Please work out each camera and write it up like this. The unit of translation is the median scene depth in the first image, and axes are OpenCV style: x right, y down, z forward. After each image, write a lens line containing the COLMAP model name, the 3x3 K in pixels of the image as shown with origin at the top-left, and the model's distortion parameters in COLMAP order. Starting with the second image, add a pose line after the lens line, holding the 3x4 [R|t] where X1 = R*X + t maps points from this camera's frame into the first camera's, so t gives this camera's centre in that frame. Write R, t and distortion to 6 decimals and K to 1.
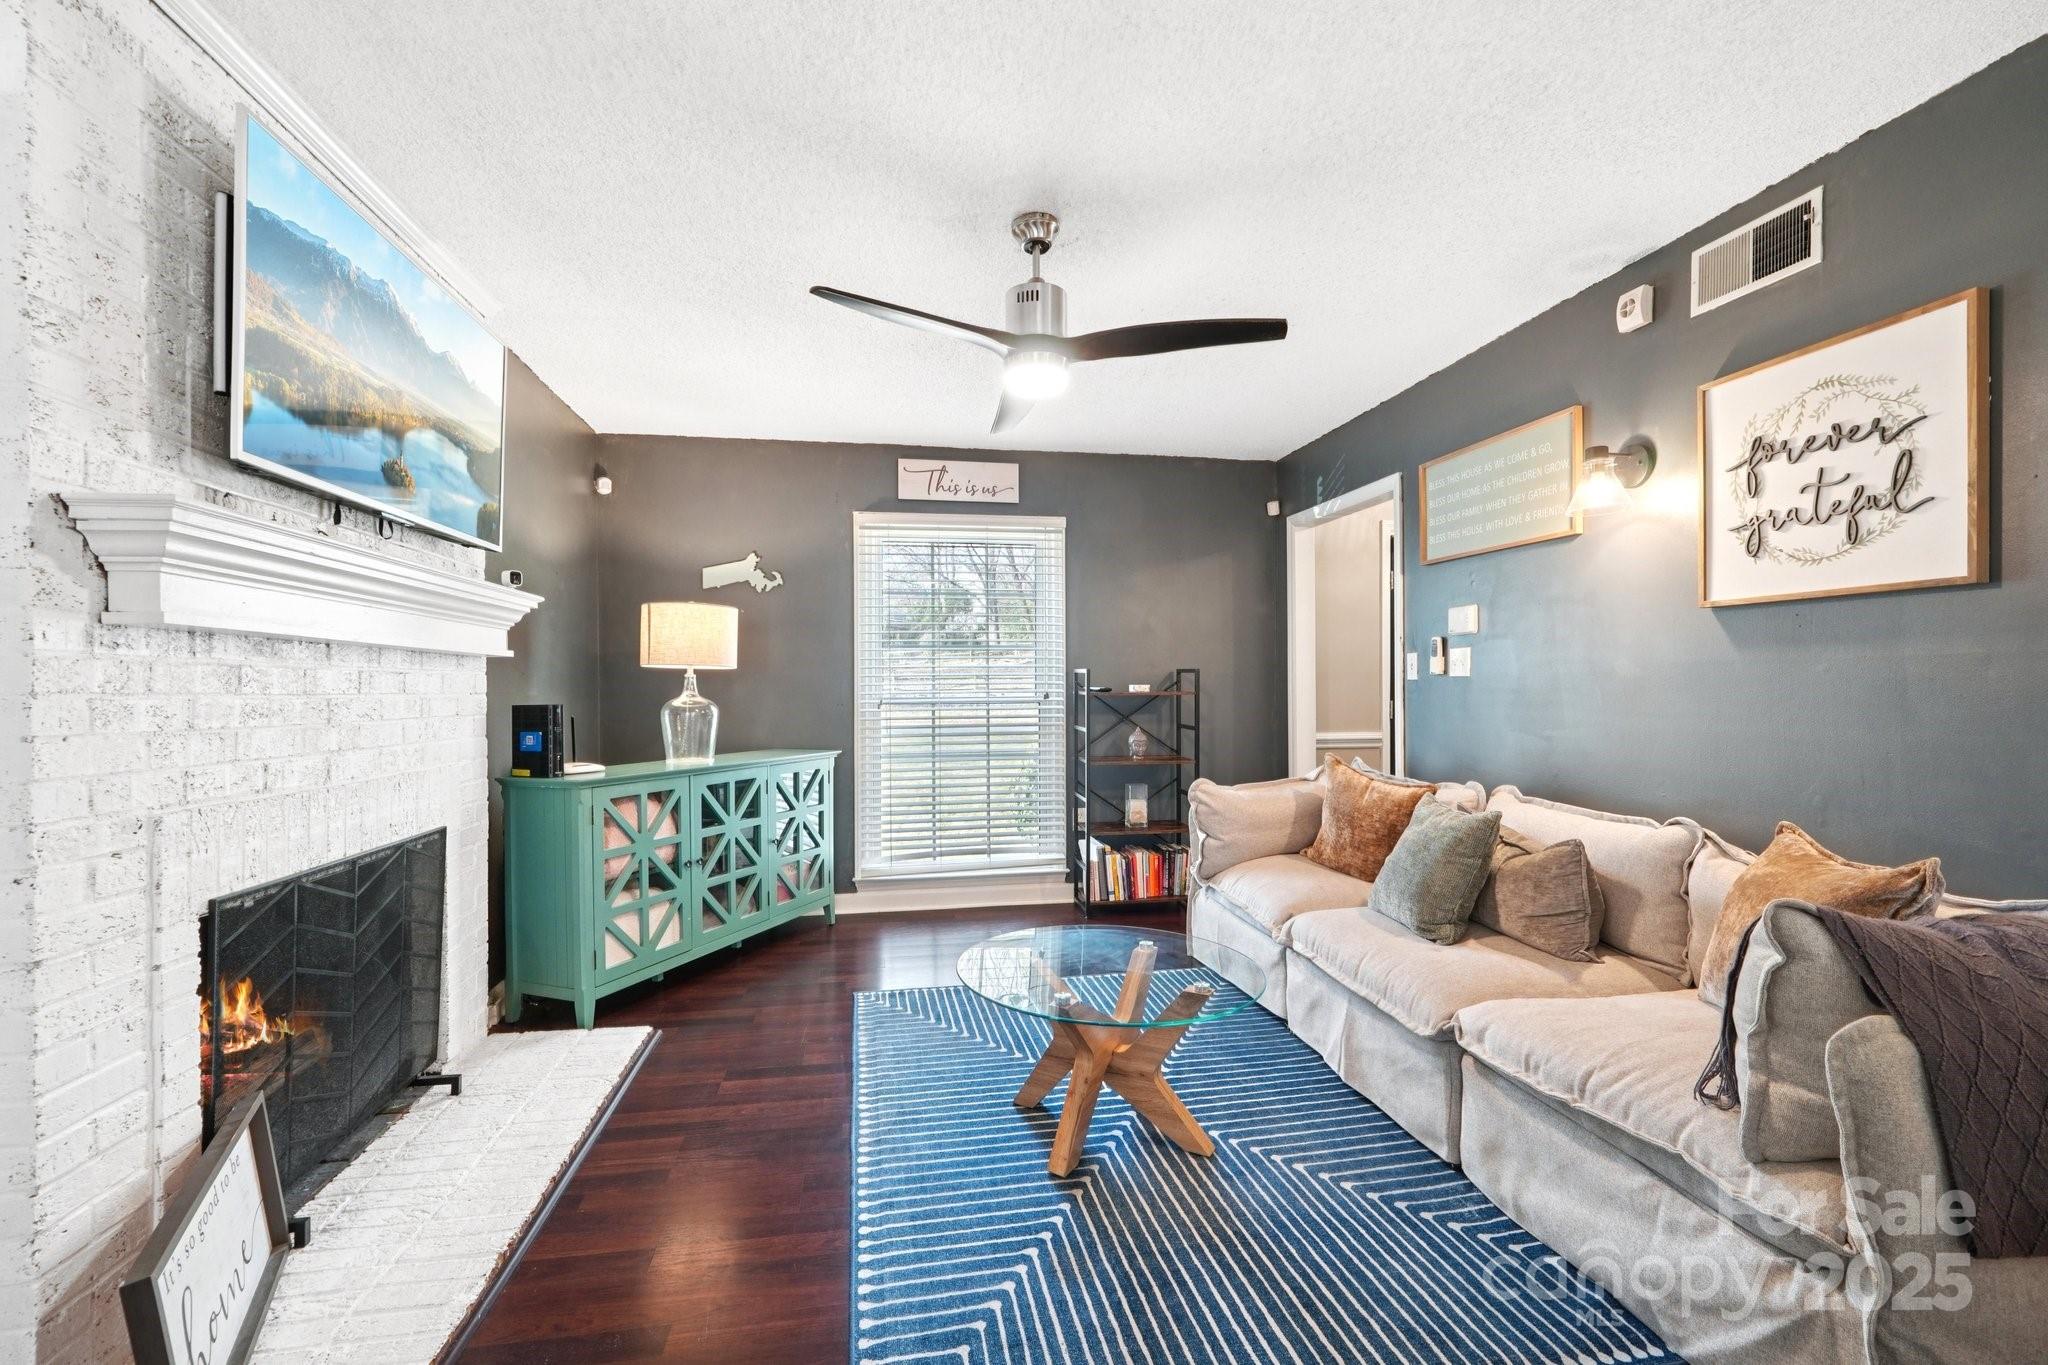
lens RADIAL K [[867.7, 0, 1024.5], [0, 867.7, 688.5], [0, 0, 1]] dist [-0.017666, 0.006878]
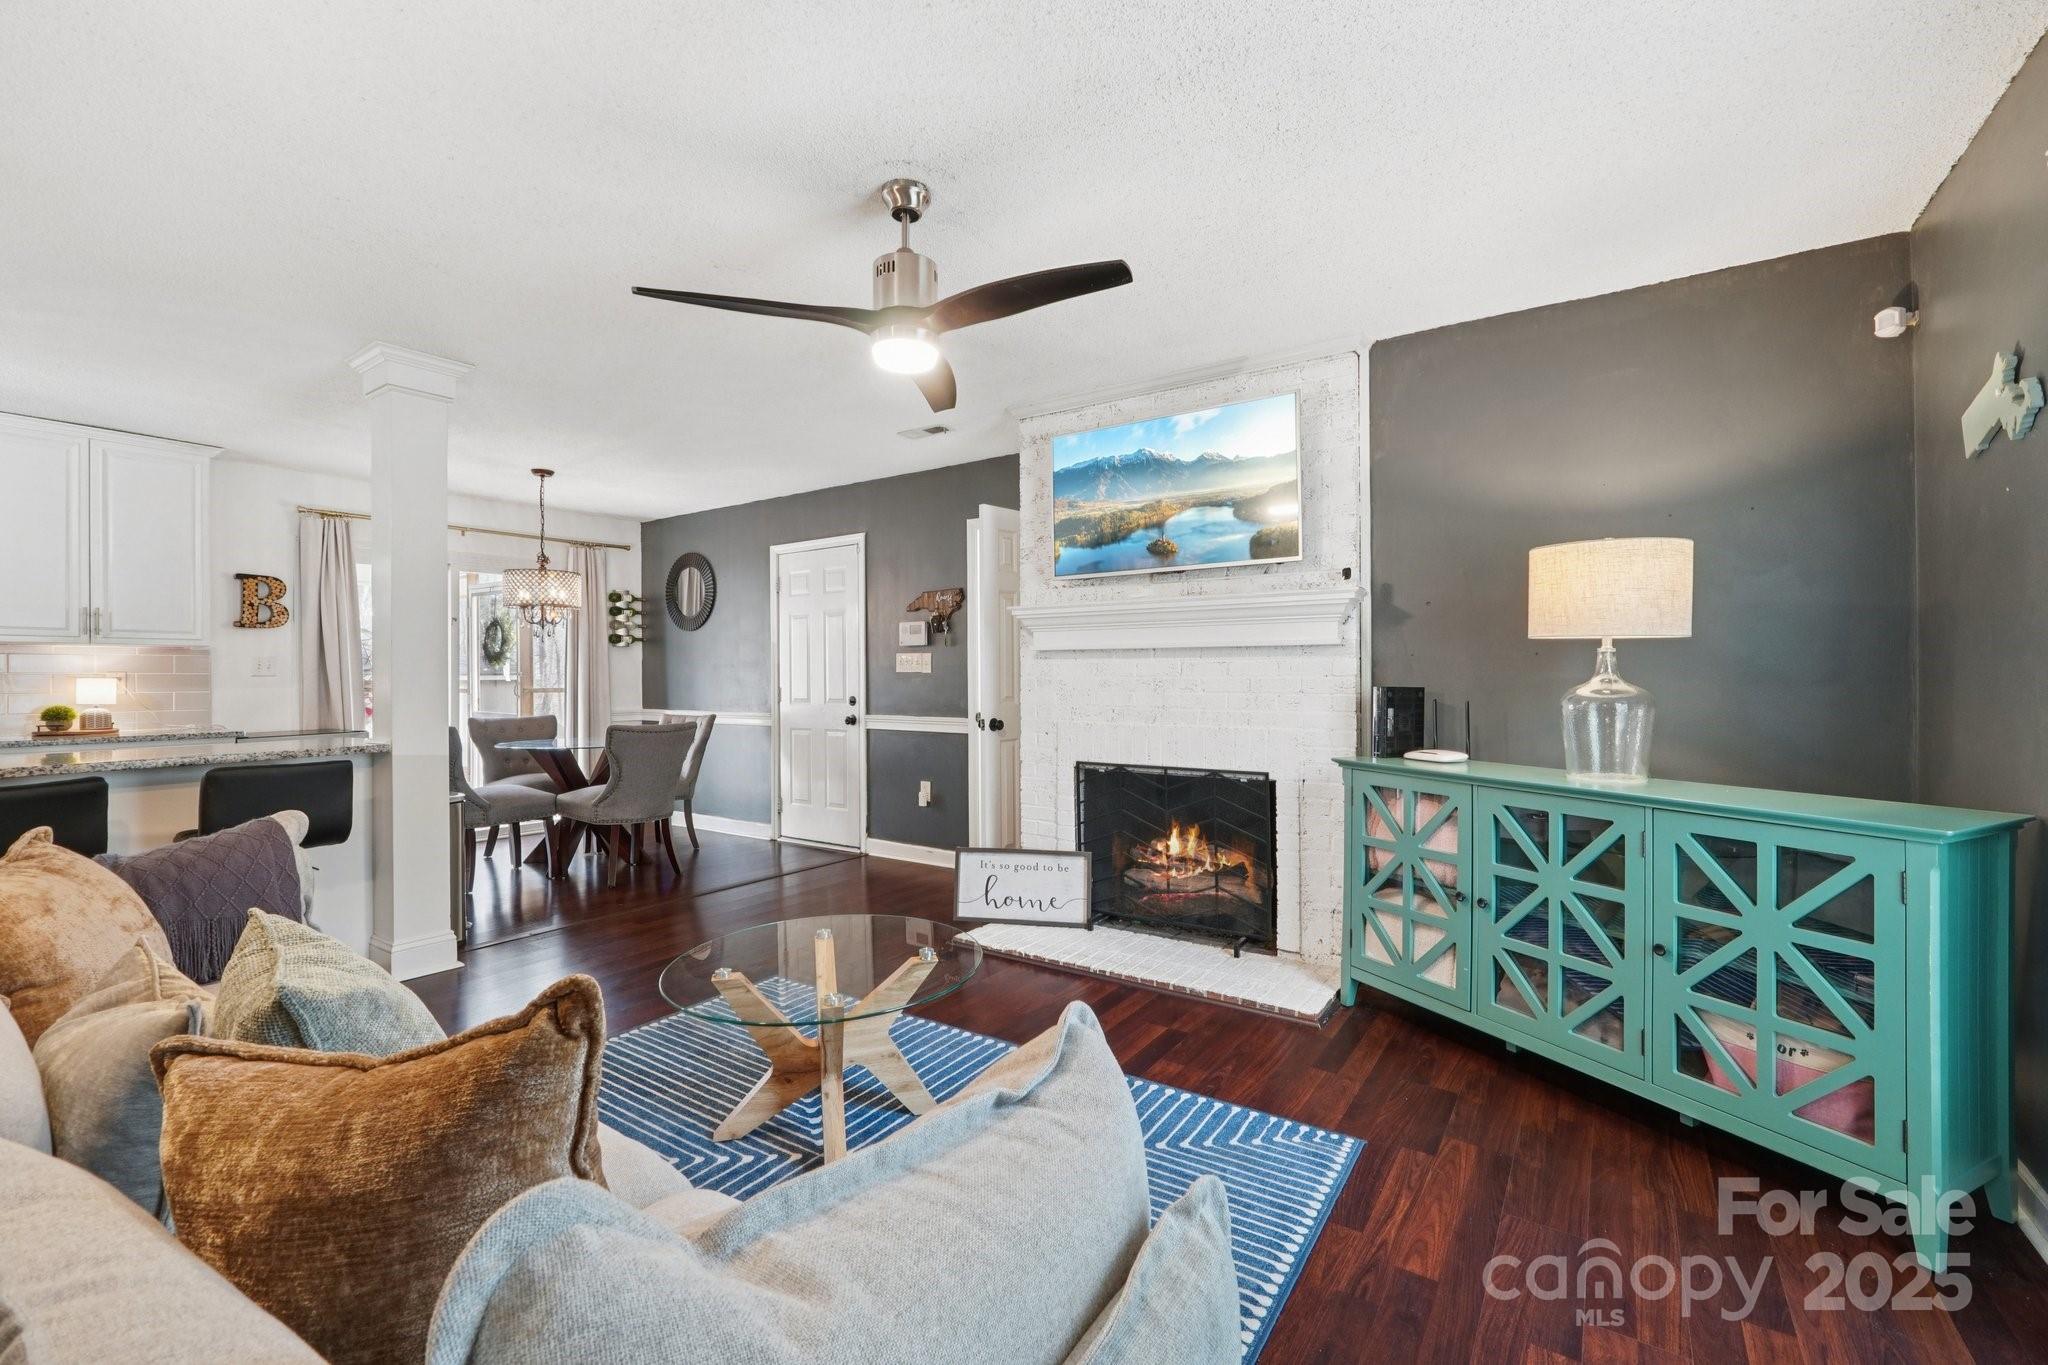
lens RADIAL K [[867.7, 0, 1024.5], [0, 867.7, 676.5], [0, 0, 1]] dist [-0.017666, 0.006878]
pose [[-0.698585, 0.006993, -0.715493, 0.506848], [0.007334, 0.999970, 0.002613, 0.000686], [0.715489, -0.003422, -0.698615, 1.463985]]
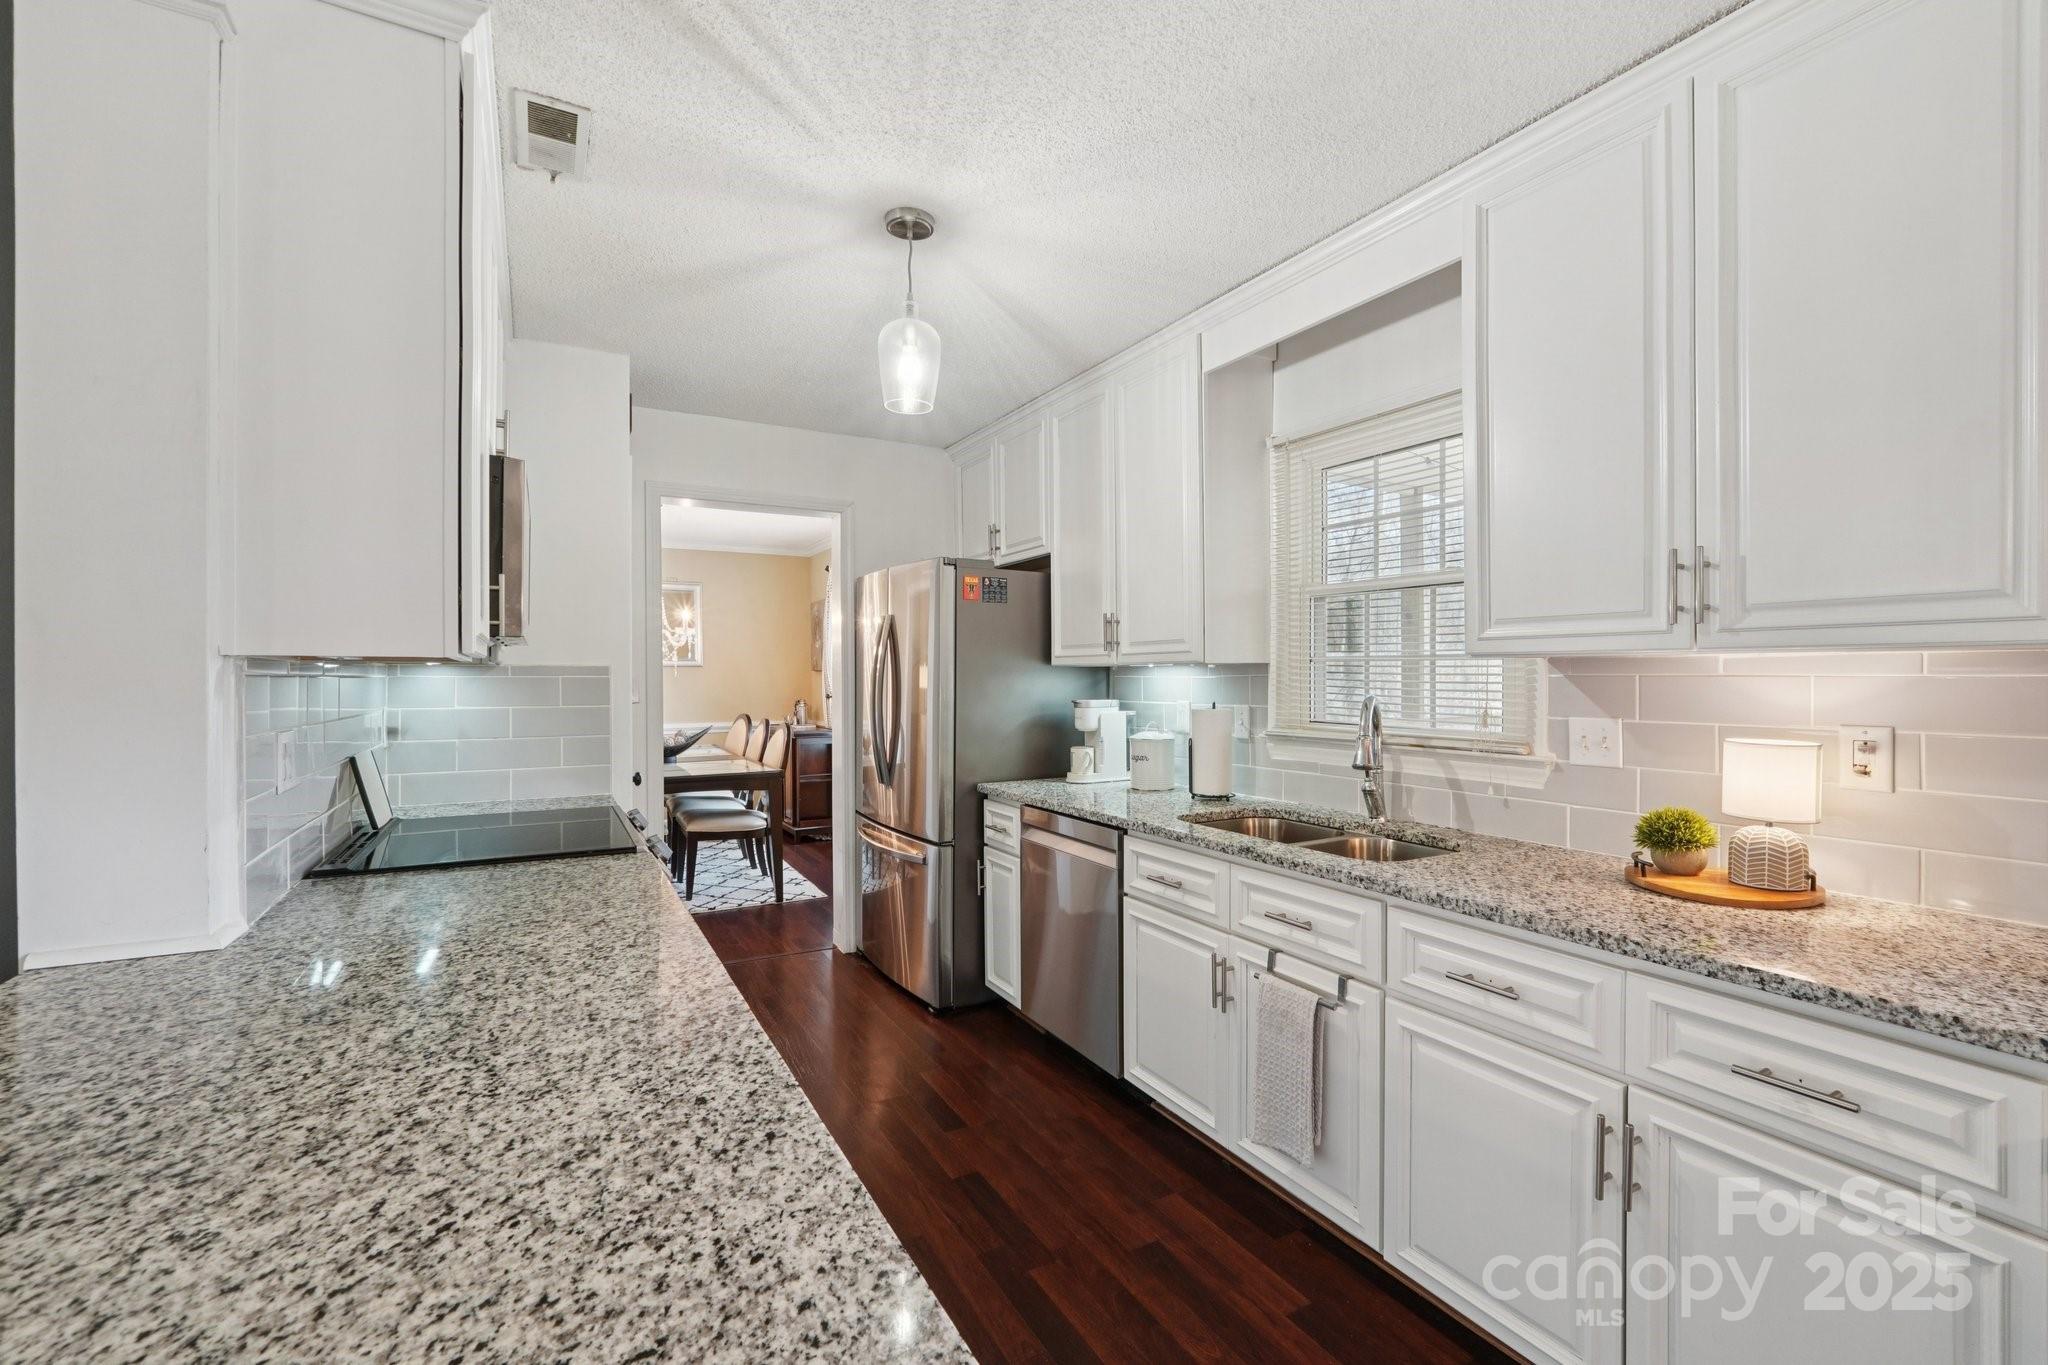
lens RADIAL K [[867.7, 0, 1029.8], [0, 867.7, 680.5], [0, 0, 1]] dist [-0.017666, 0.006878]
pose [[-0.331386, -0.002350, 0.943492, 0.202890], [0.004281, 0.999983, 0.003994, -0.049817], [-0.943485, 0.005363, -0.331371, -0.190879]]
